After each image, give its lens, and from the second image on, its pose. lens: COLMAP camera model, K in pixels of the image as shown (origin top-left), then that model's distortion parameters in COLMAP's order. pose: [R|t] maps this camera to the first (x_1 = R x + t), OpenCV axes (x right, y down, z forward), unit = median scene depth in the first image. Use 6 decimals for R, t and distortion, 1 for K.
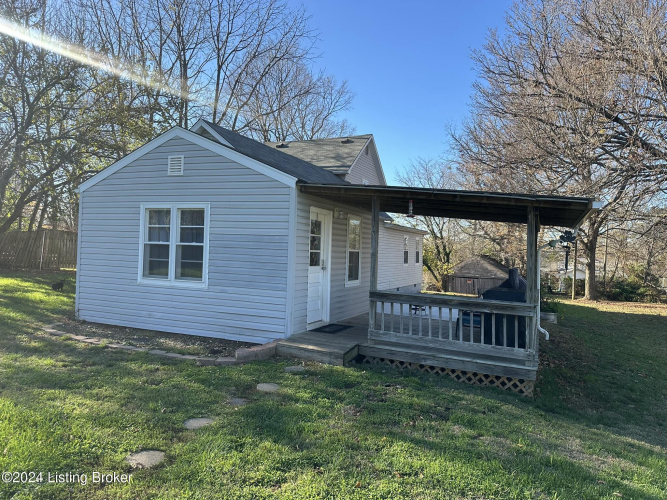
lens RADIAL K [[471.7, 0, 333.5], [0, 471.7, 250.0], [0, 0, 1]] dist [0.066121, -0.079849]
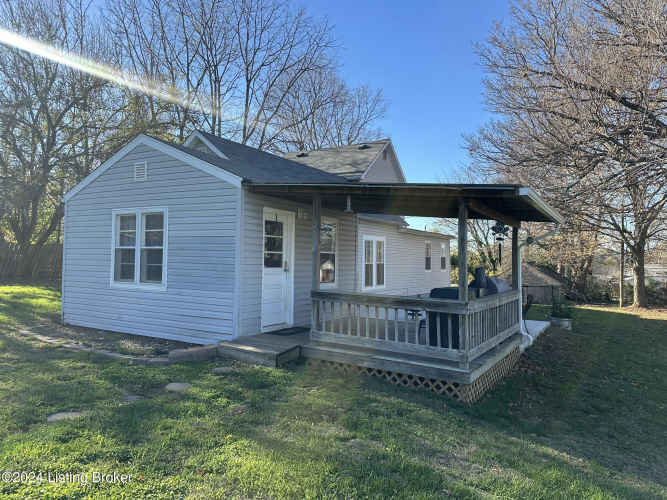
lens RADIAL K [[471.7, 0, 333.5], [0, 471.7, 250.0], [0, 0, 1]] dist [0.066121, -0.079849]
pose [[0.991699, -0.019536, -0.127087, 0.218107], [0.016335, 0.999524, -0.026177, 0.026221], [0.127538, 0.023884, 0.991546, 0.036852]]
